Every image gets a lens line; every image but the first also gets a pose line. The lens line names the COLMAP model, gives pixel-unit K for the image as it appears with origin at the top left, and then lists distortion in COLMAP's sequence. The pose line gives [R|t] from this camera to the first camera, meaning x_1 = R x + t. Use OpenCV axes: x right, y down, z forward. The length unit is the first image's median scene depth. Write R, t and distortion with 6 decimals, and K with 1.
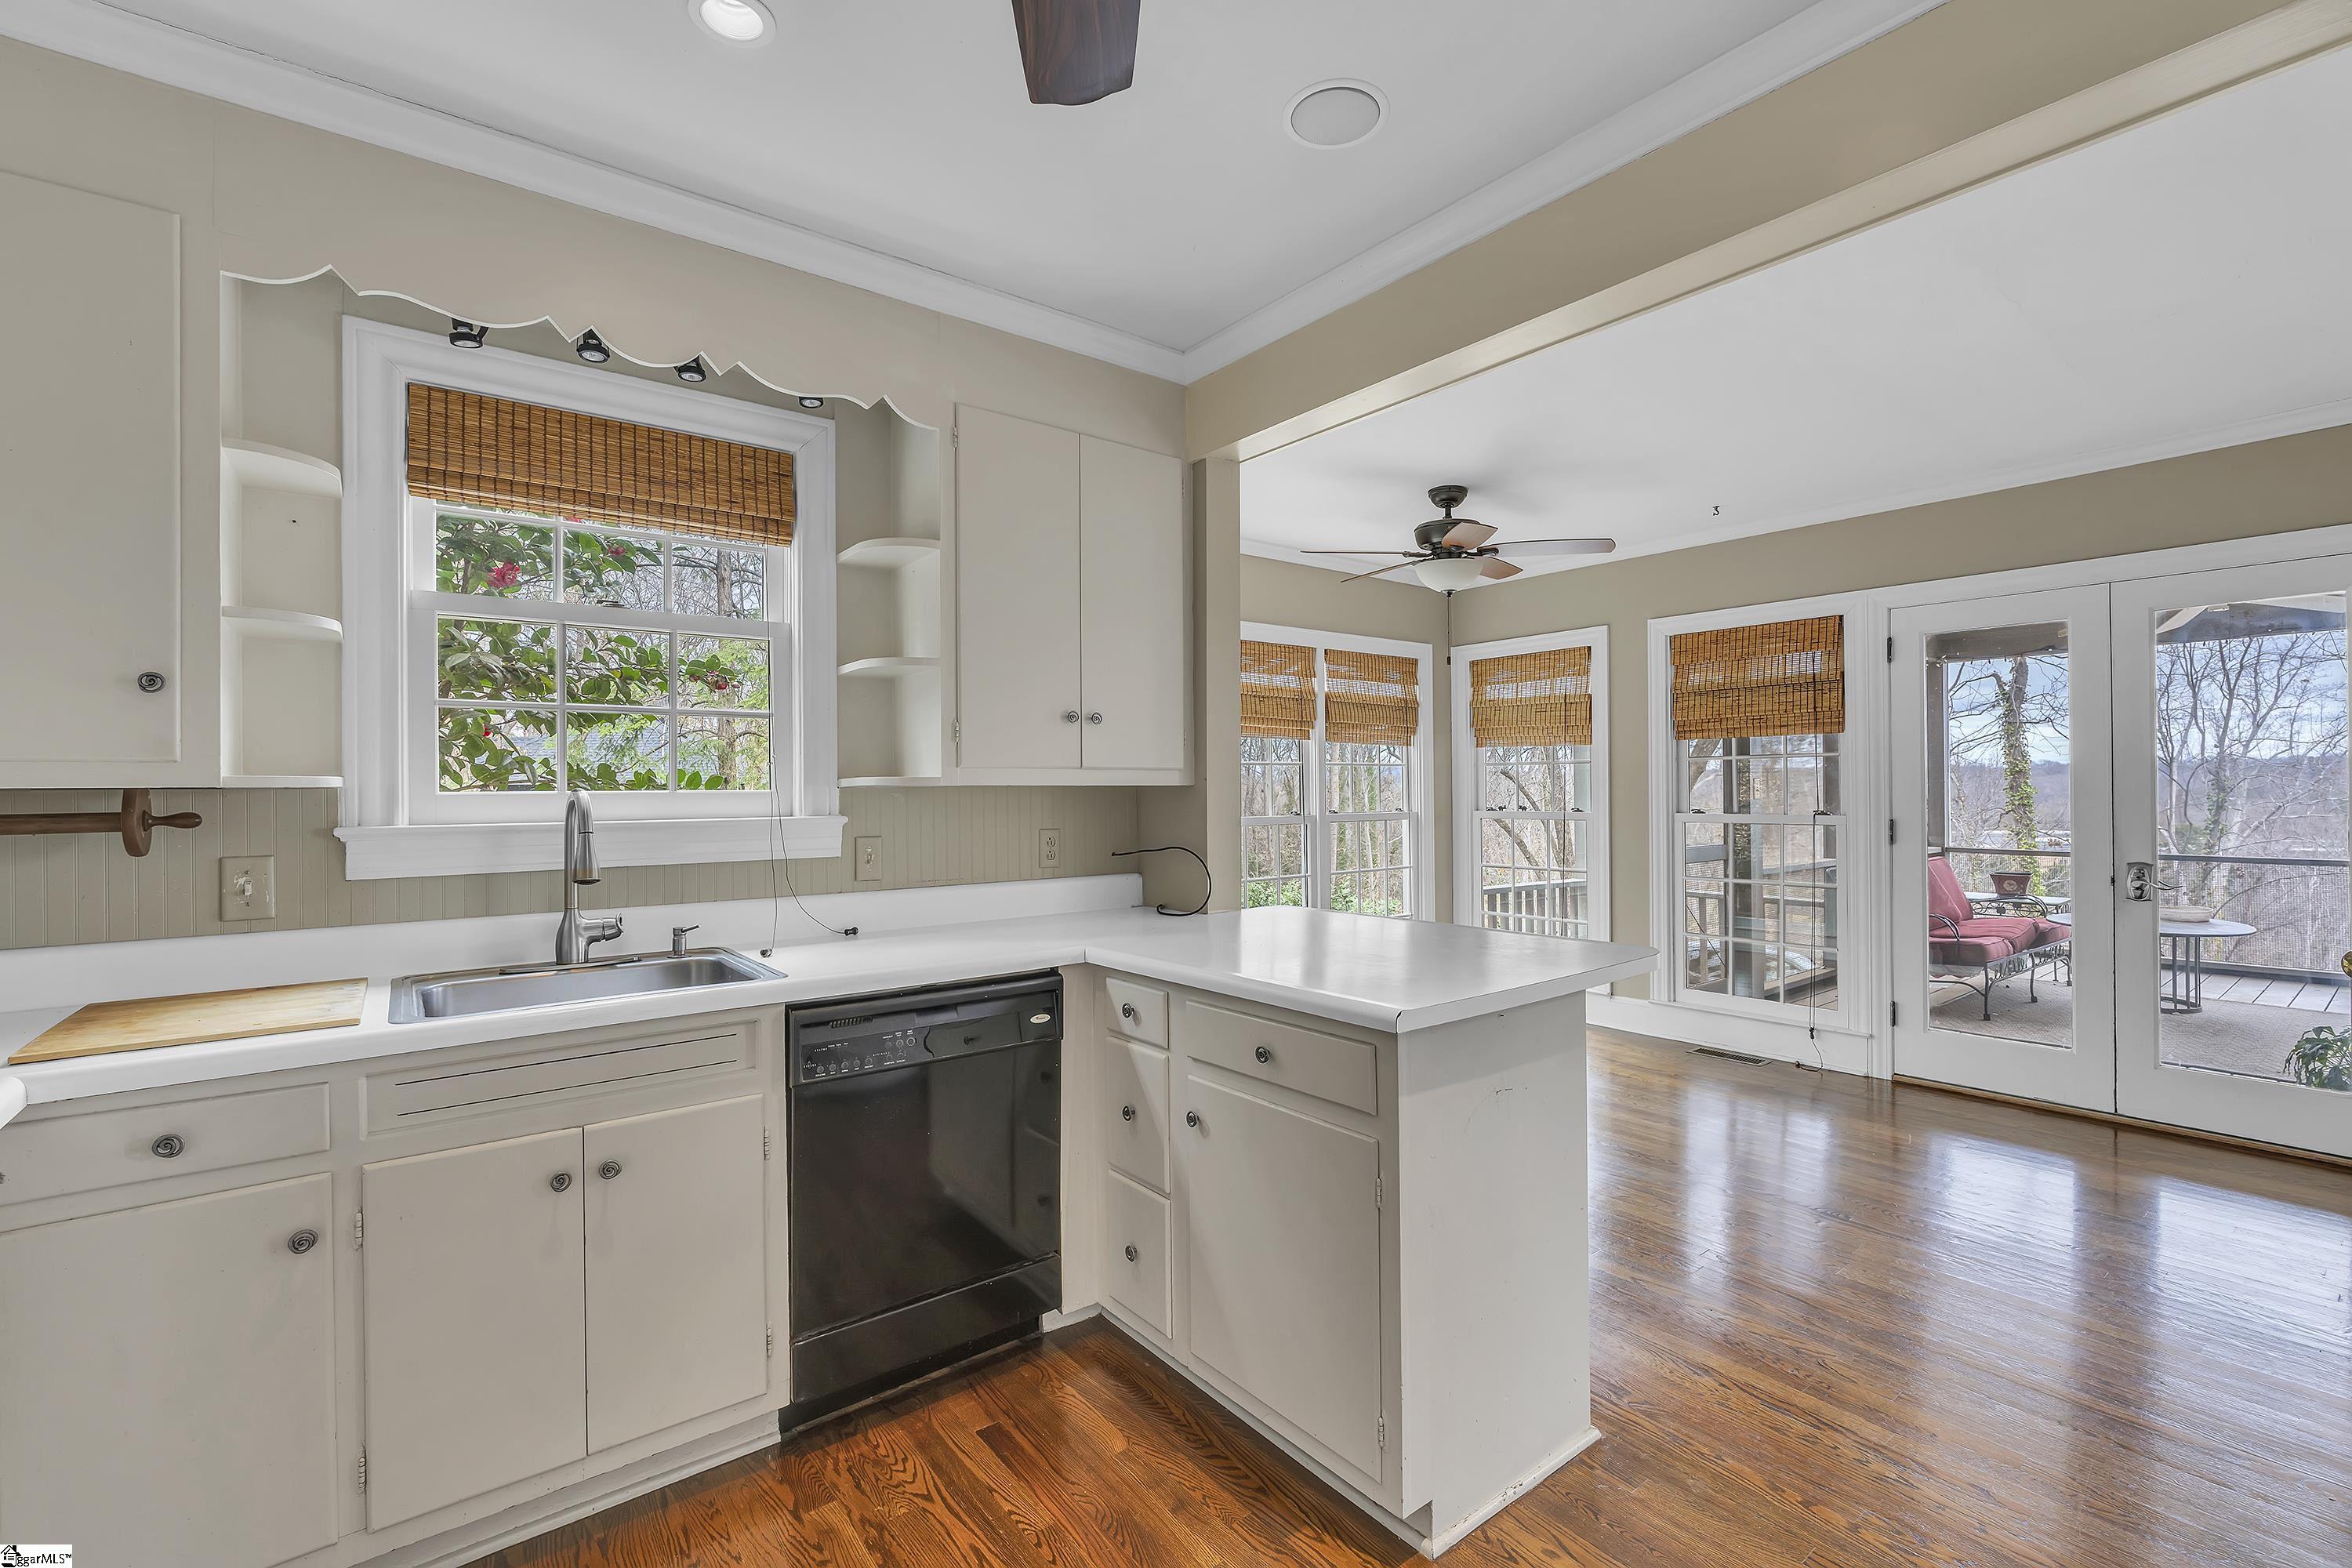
lens RADIAL K [[1025.8, 0, 1176.0], [0, 1025.8, 784.0], [0, 0, 1]] dist [-0.004501, -0.000951]
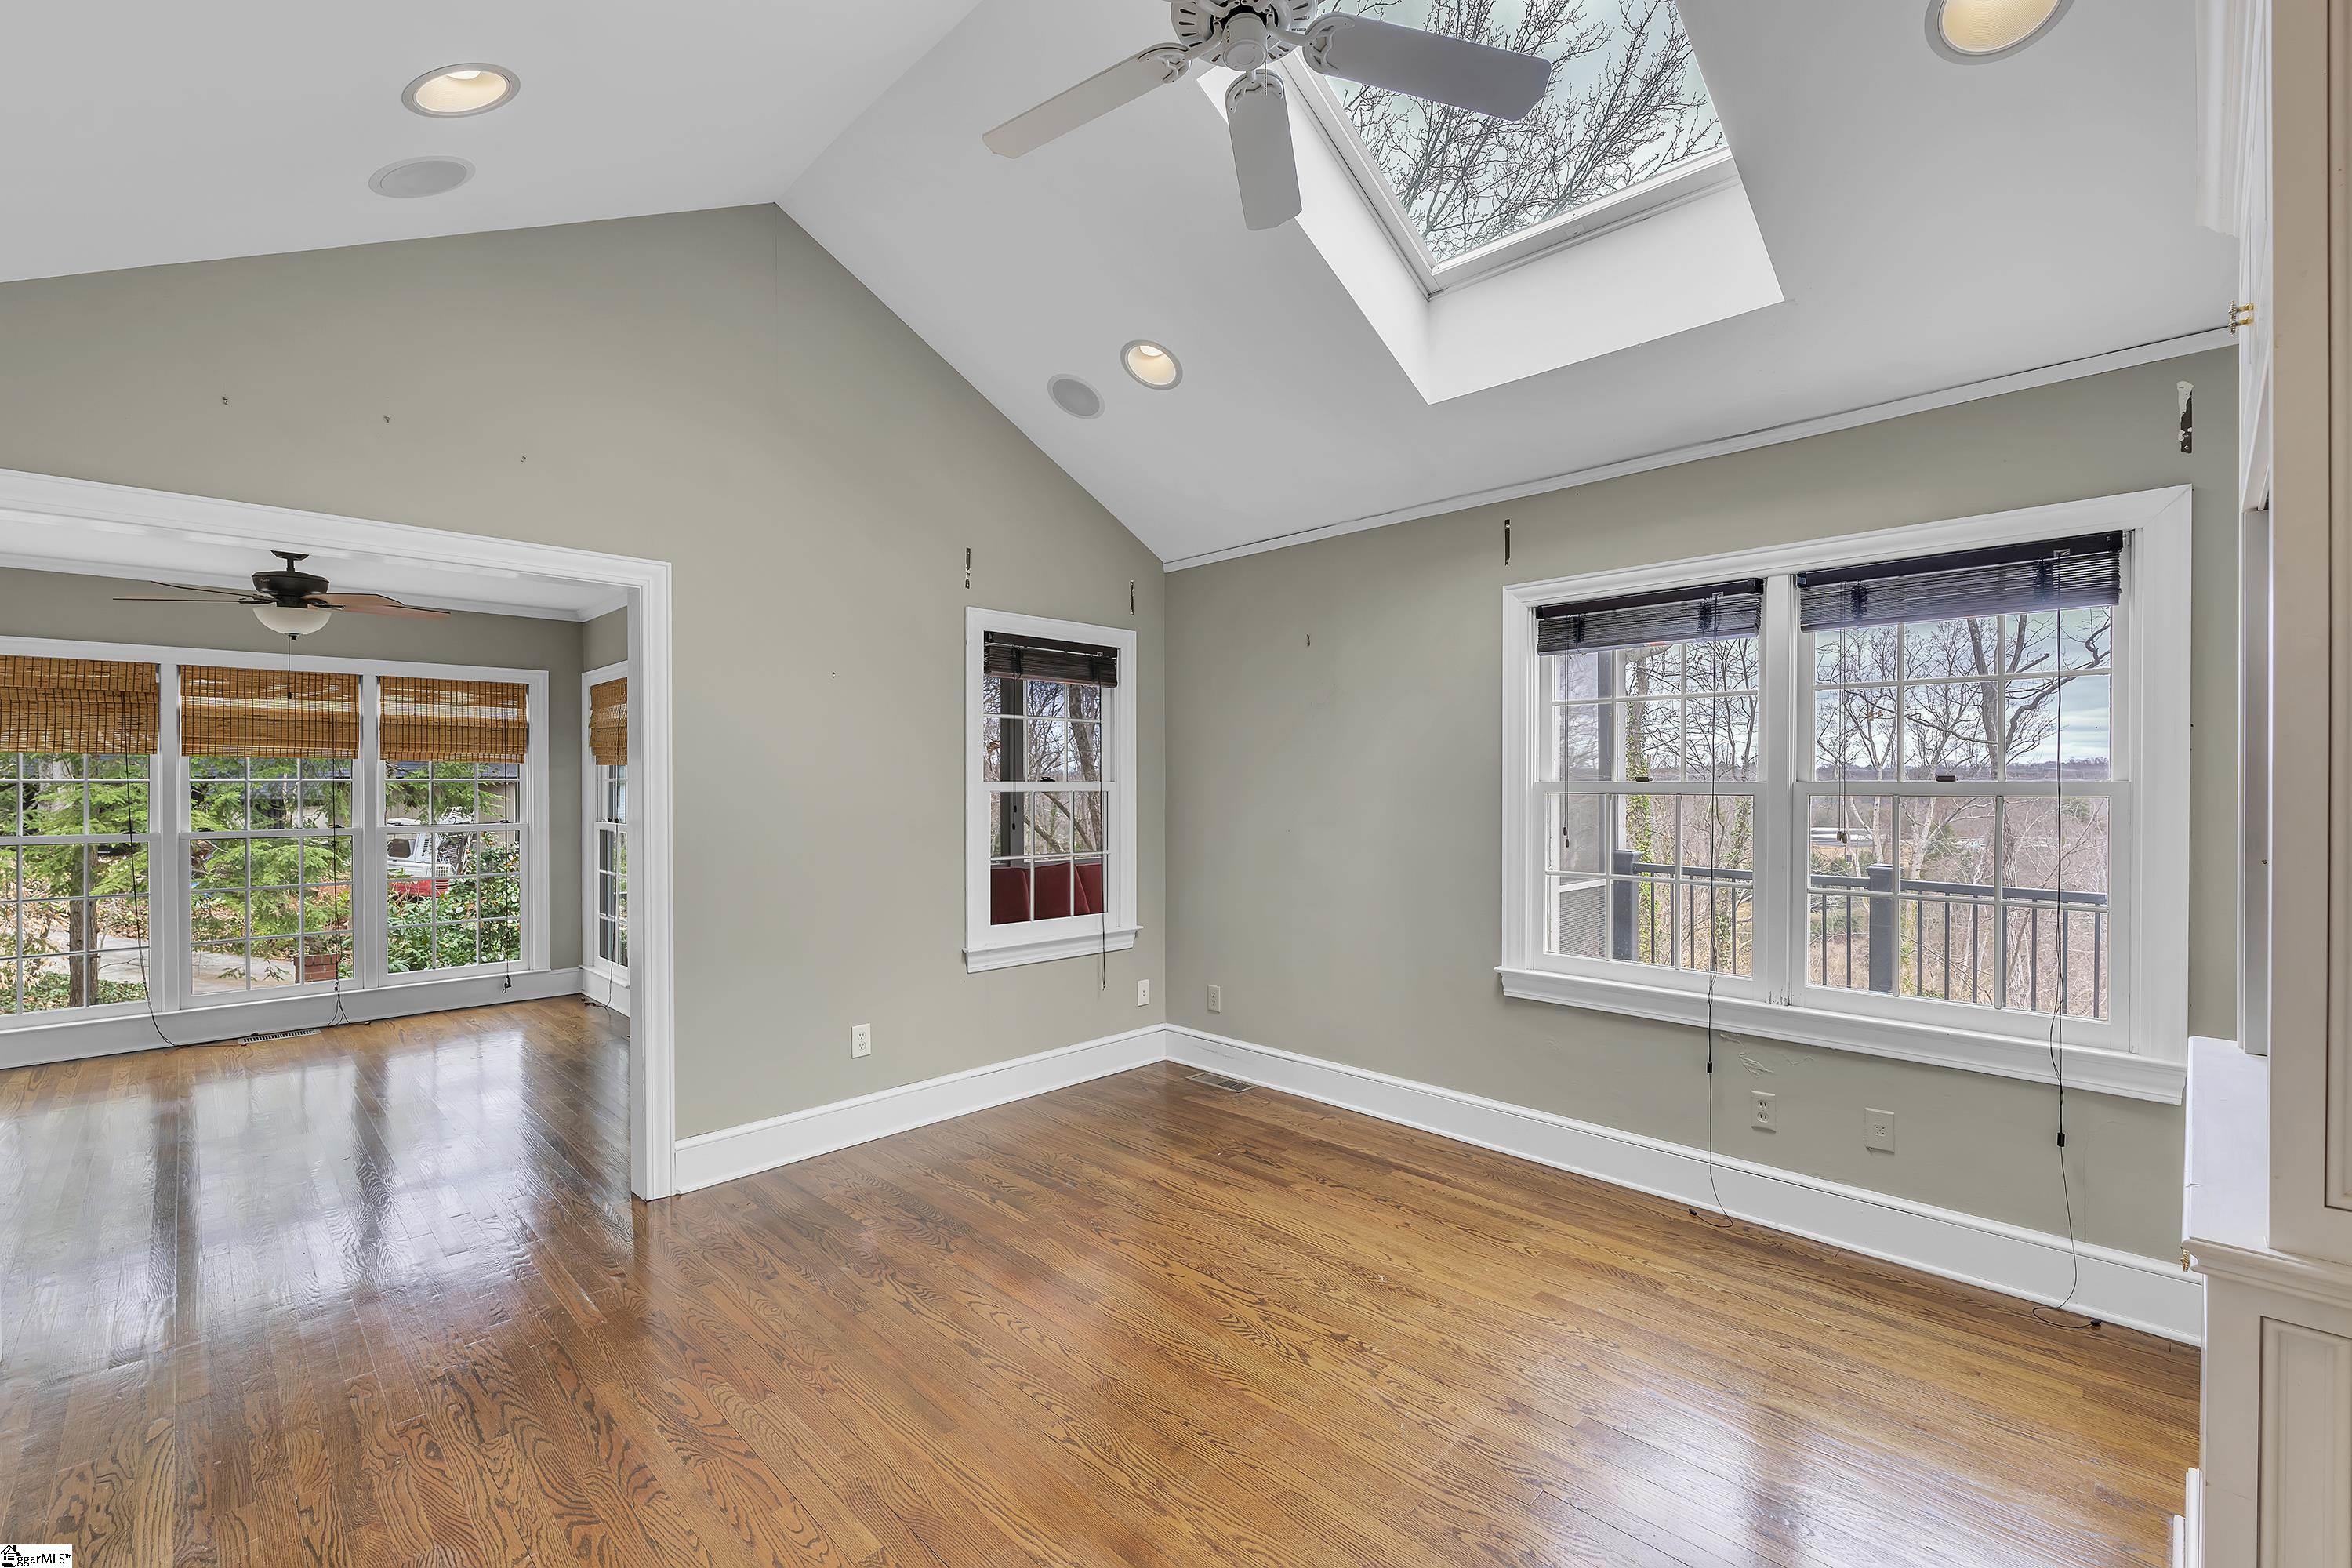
lens RADIAL K [[1025.8, 0, 1176.0], [0, 1025.8, 784.0], [0, 0, 1]] dist [-0.004501, -0.000951]
pose [[0.991202, 0.008670, 0.132074, 0.823150], [-0.009499, 0.999939, 0.005646, -0.029836], [-0.132017, -0.006851, 0.991224, -0.184704]]
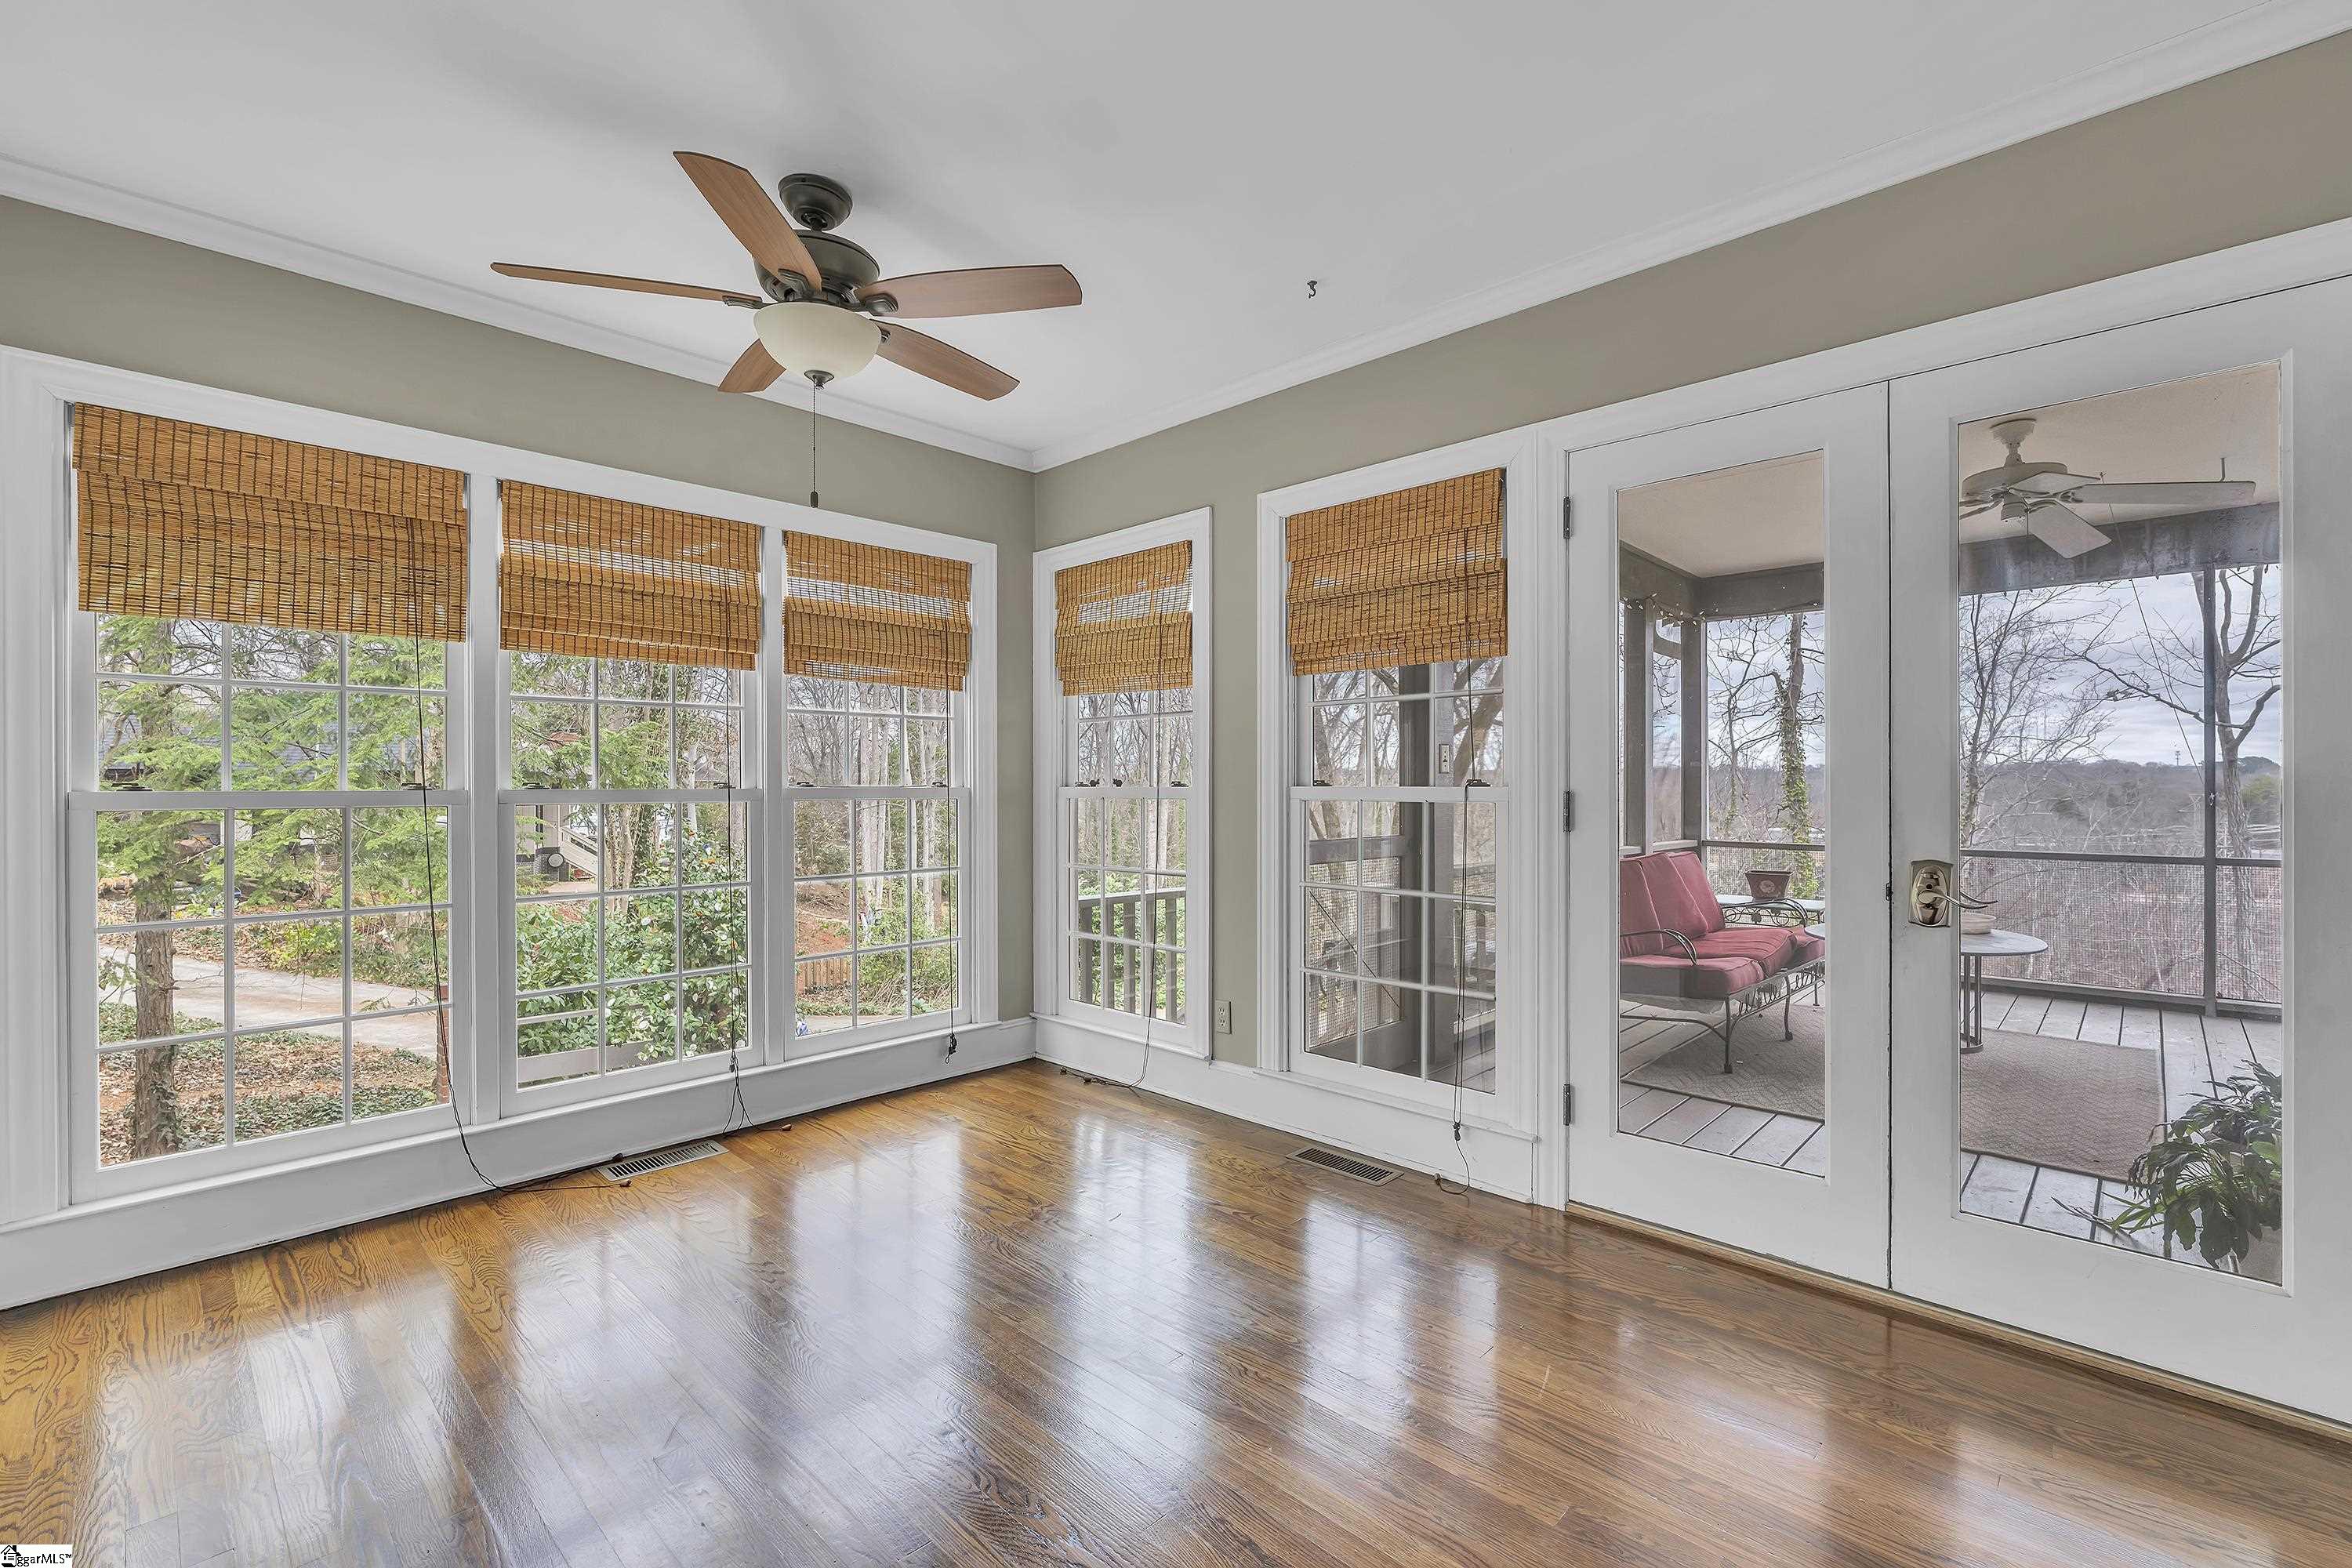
lens RADIAL K [[1025.8, 0, 1176.0], [0, 1025.8, 784.0], [0, 0, 1]] dist [-0.004501, -0.000951]
pose [[0.989803, 0.006653, 0.142286, 0.290665], [-0.007098, 0.999971, 0.002622, 0.023194], [-0.142264, -0.003605, 0.989822, 0.323731]]
